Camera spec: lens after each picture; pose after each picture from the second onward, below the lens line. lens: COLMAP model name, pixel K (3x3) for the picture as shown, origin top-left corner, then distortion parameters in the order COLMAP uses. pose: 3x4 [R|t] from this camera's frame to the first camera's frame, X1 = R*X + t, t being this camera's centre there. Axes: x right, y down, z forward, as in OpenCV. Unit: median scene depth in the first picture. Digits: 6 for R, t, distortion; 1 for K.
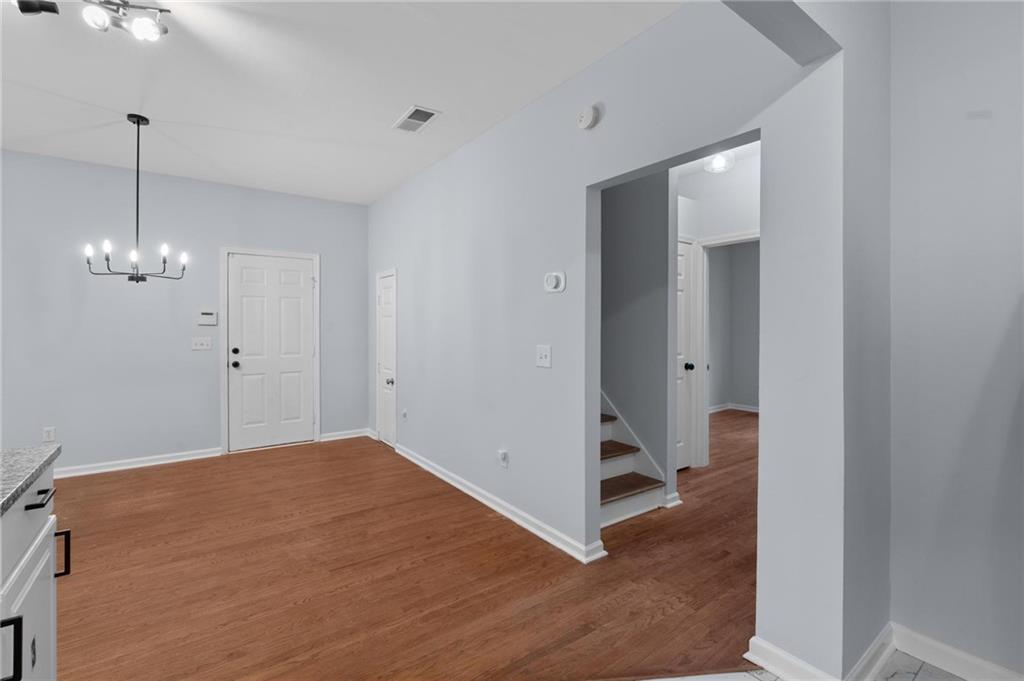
lens RADIAL K [[453.6, 0, 512.1], [0, 453.6, 326.2], [0, 0, 1]] dist [-0.002846, 0.000183]
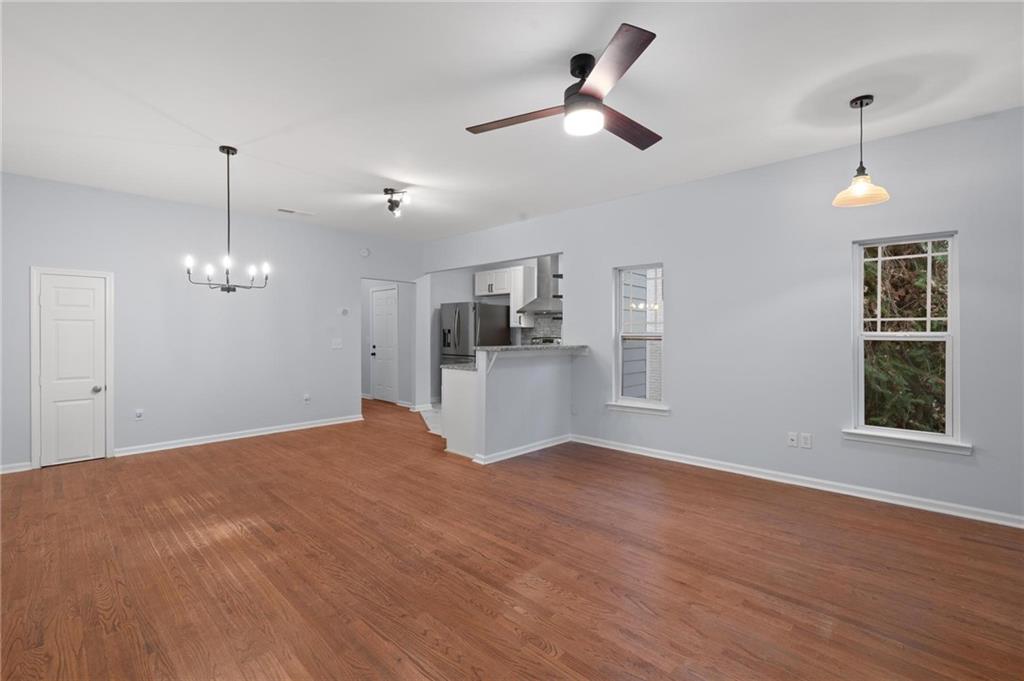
lens RADIAL K [[453.6, 0, 508.6], [0, 453.6, 331.0], [0, 0, 1]] dist [-0.002846, 0.000183]
pose [[-0.169896, 0.001601, 0.985461, -2.106016], [-0.002097, 0.999996, -0.001987, 0.004345], [-0.985460, -0.002404, -0.169892, 0.508572]]
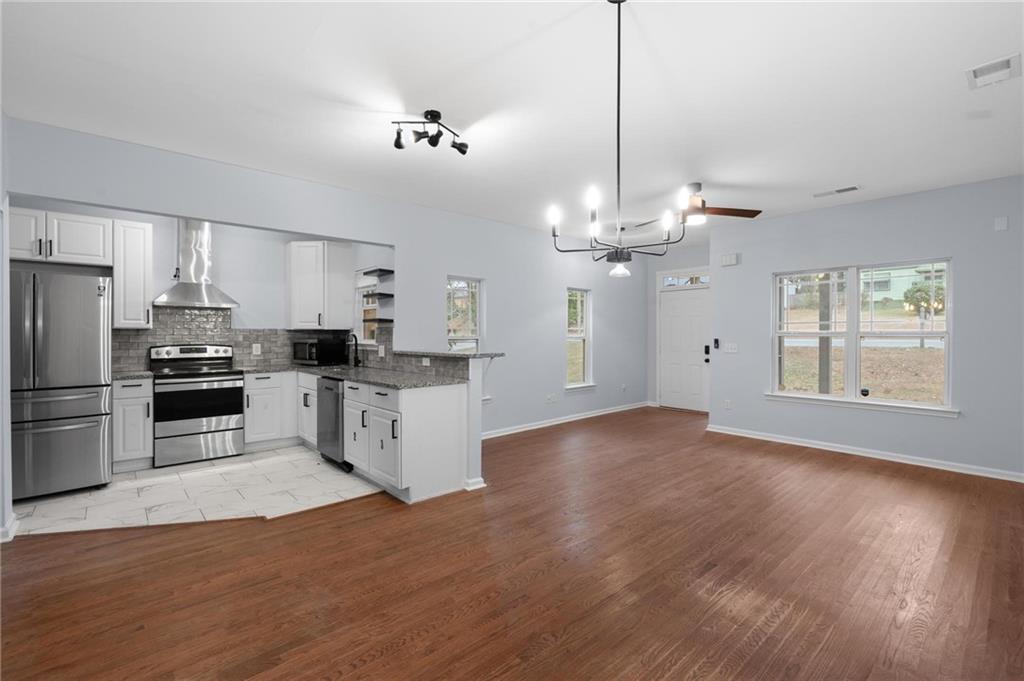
lens RADIAL K [[453.6, 0, 511.4], [0, 453.6, 339.2], [0, 0, 1]] dist [-0.002846, 0.000183]
pose [[-0.994788, 0.000464, -0.101964, -0.635107], [-0.000350, 0.999968, 0.007964, -0.000384], [0.101964, 0.007958, -0.994756, 1.607680]]
